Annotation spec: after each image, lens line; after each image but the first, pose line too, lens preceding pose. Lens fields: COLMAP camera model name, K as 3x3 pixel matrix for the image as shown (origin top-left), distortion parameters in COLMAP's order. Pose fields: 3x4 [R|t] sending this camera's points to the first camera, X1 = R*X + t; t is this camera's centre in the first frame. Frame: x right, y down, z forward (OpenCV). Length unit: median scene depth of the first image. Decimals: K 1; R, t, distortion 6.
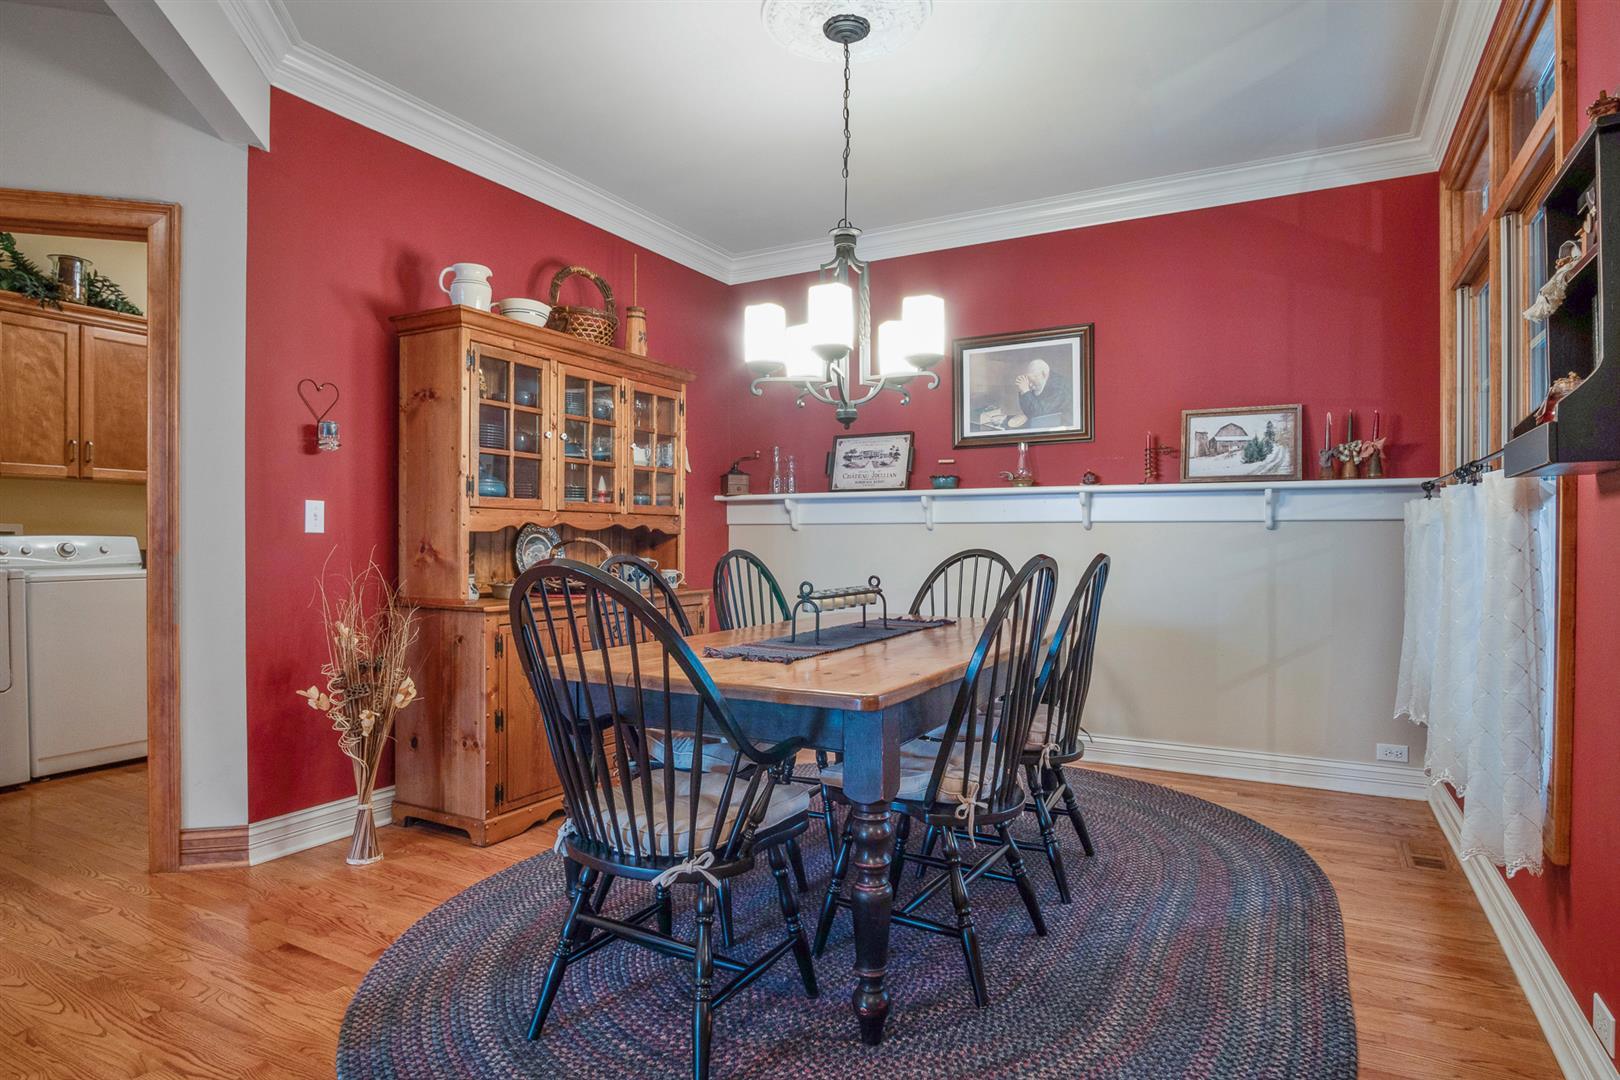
lens RADIAL K [[893.9, 0, 798.3], [0, 893.9, 534.5], [0, 0, 1]] dist [-0.028730, 0.006403]
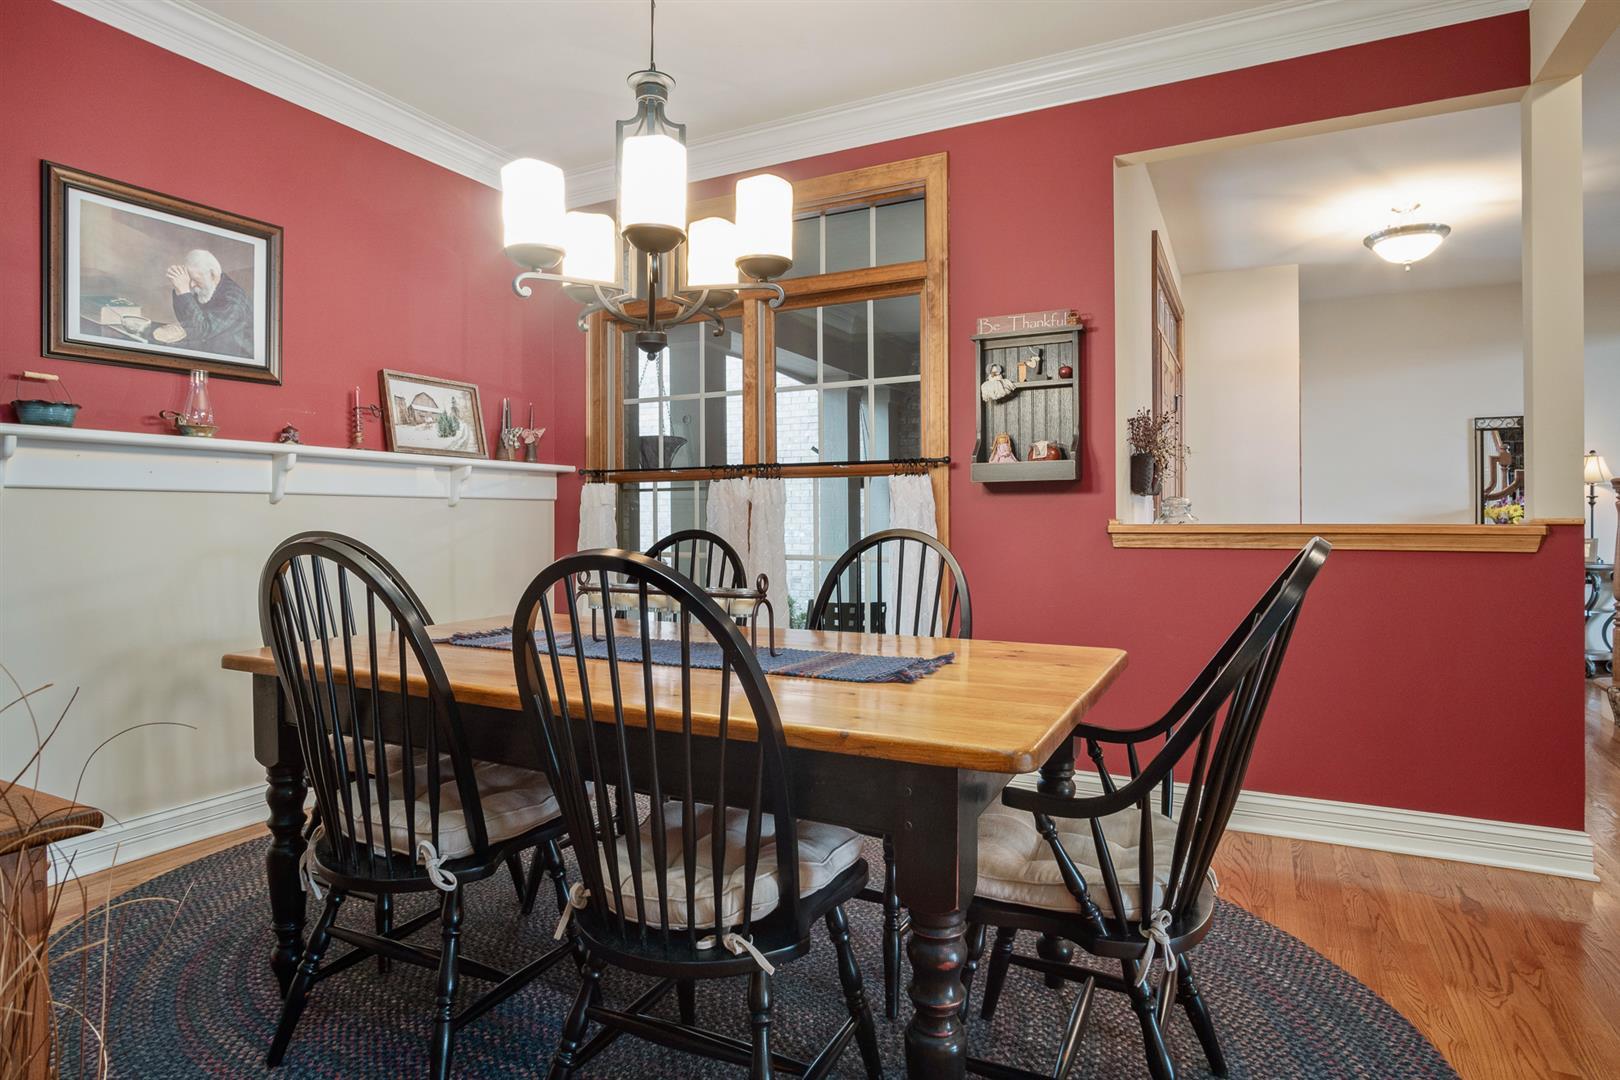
lens RADIAL K [[893.9, 0, 798.3], [0, 893.9, 534.5], [0, 0, 1]] dist [-0.028730, 0.006403]
pose [[-0.028764, -0.021601, 0.999353, -0.464085], [-0.010762, 0.999715, 0.021299, 0.000499], [-0.999528, -0.010143, -0.028988, 0.629781]]
